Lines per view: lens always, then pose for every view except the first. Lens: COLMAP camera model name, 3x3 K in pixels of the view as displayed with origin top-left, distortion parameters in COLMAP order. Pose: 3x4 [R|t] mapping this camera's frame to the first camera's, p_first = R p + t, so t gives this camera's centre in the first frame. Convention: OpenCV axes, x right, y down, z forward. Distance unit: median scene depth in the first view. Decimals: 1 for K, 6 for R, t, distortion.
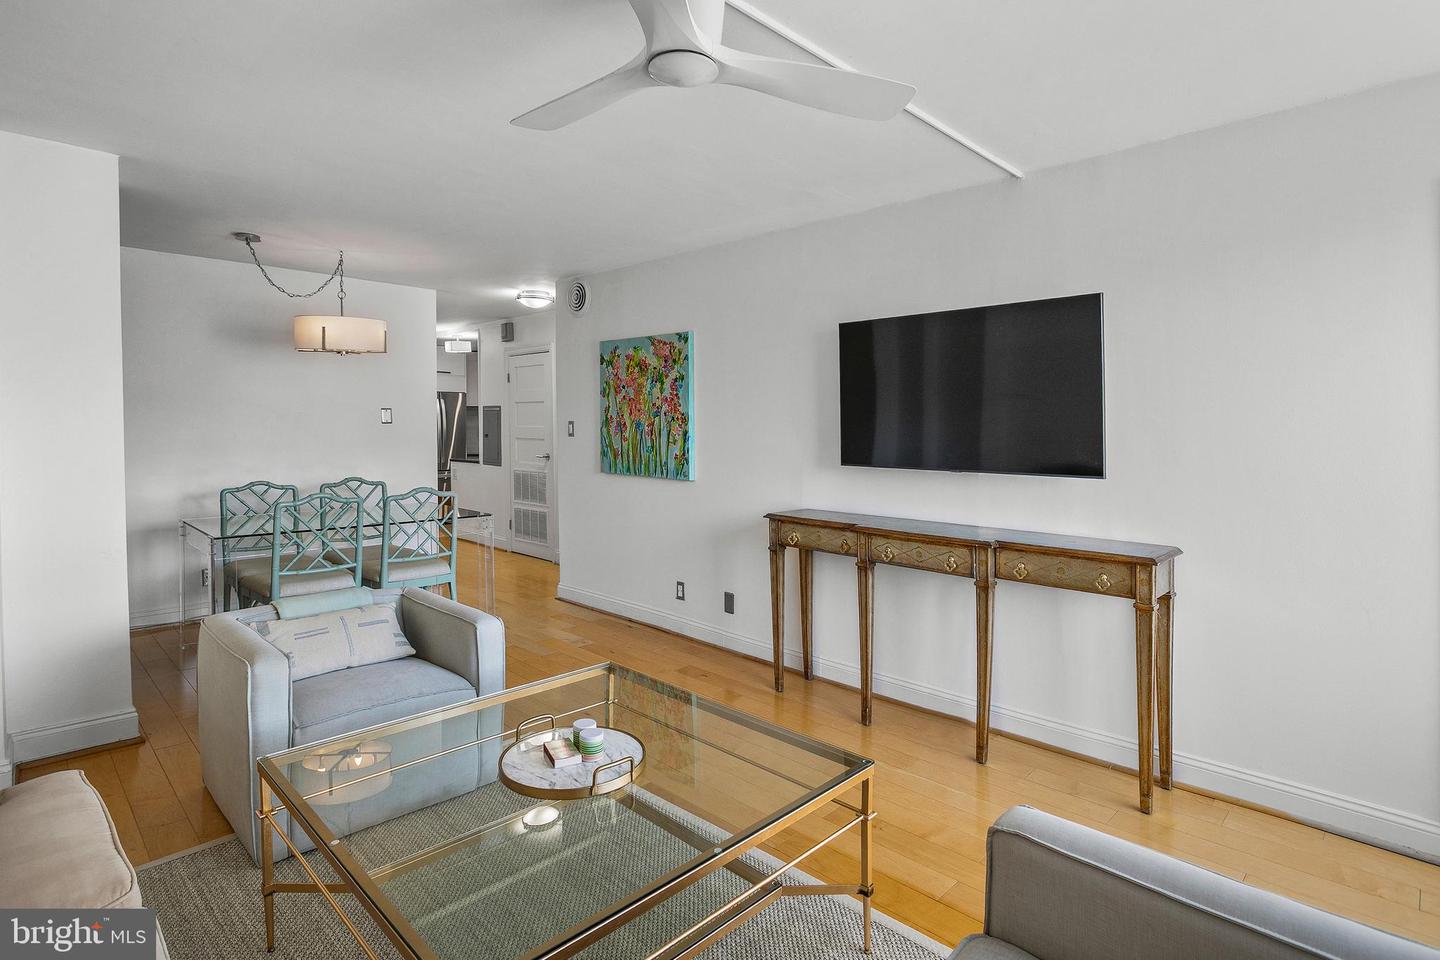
lens RADIAL K [[734.8, 0, 717.0], [0, 734.8, 423.3], [0, 0, 1]] dist [0.017126, 0.011229]
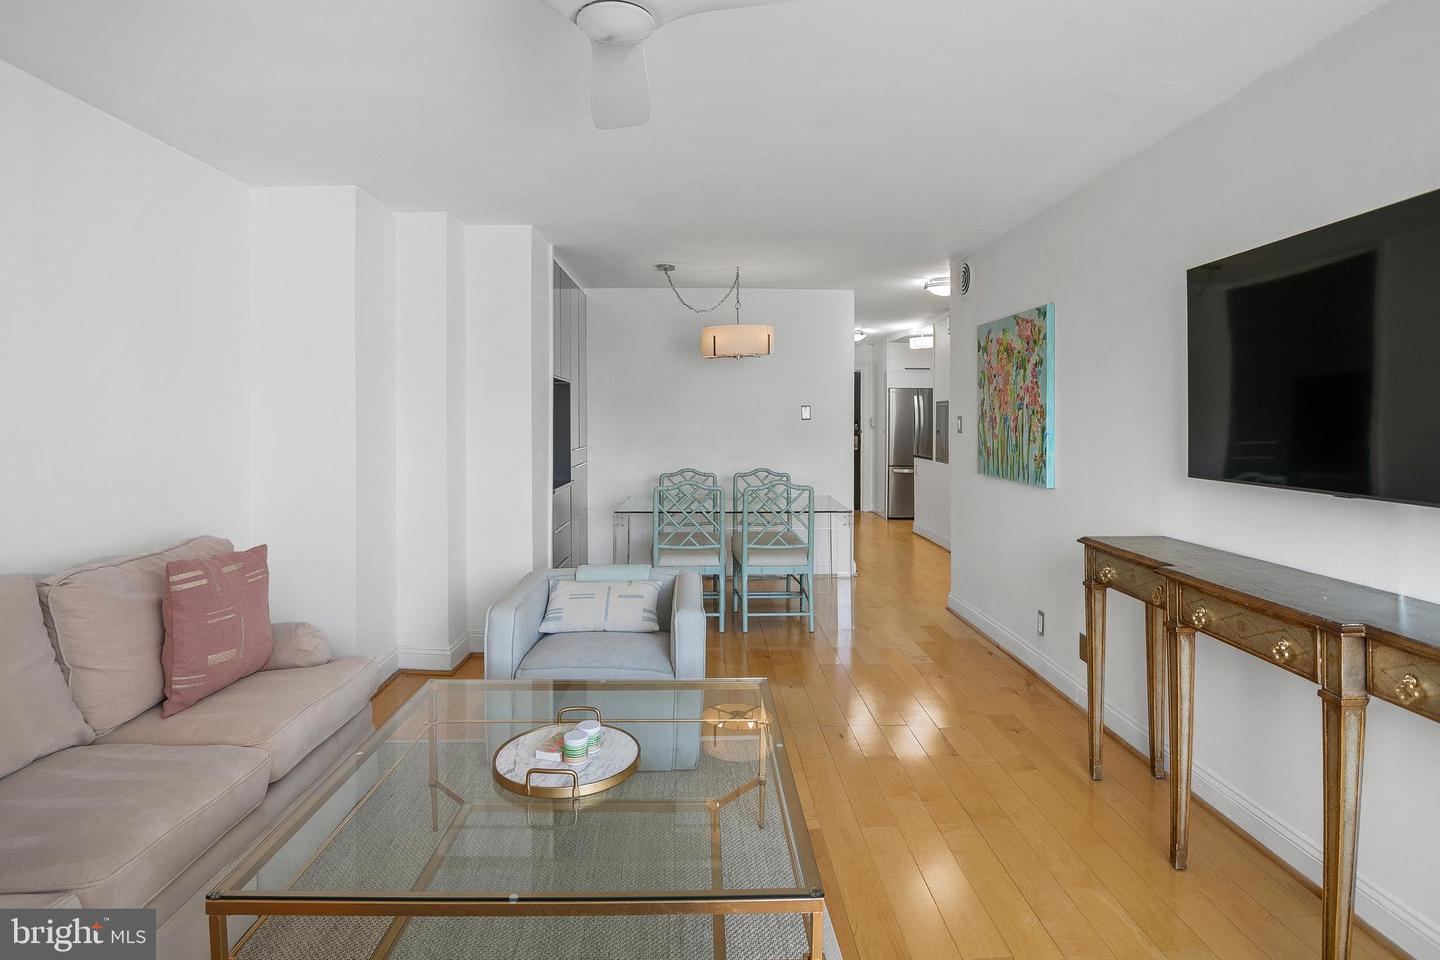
lens RADIAL K [[734.8, 0, 717.0], [0, 734.8, 423.3], [0, 0, 1]] dist [0.017126, 0.011229]
pose [[0.749096, -0.002117, -0.662459, 0.217848], [0.006212, 0.999973, 0.003828, 0.000955], [0.662433, -0.006982, 0.749089, 0.140529]]
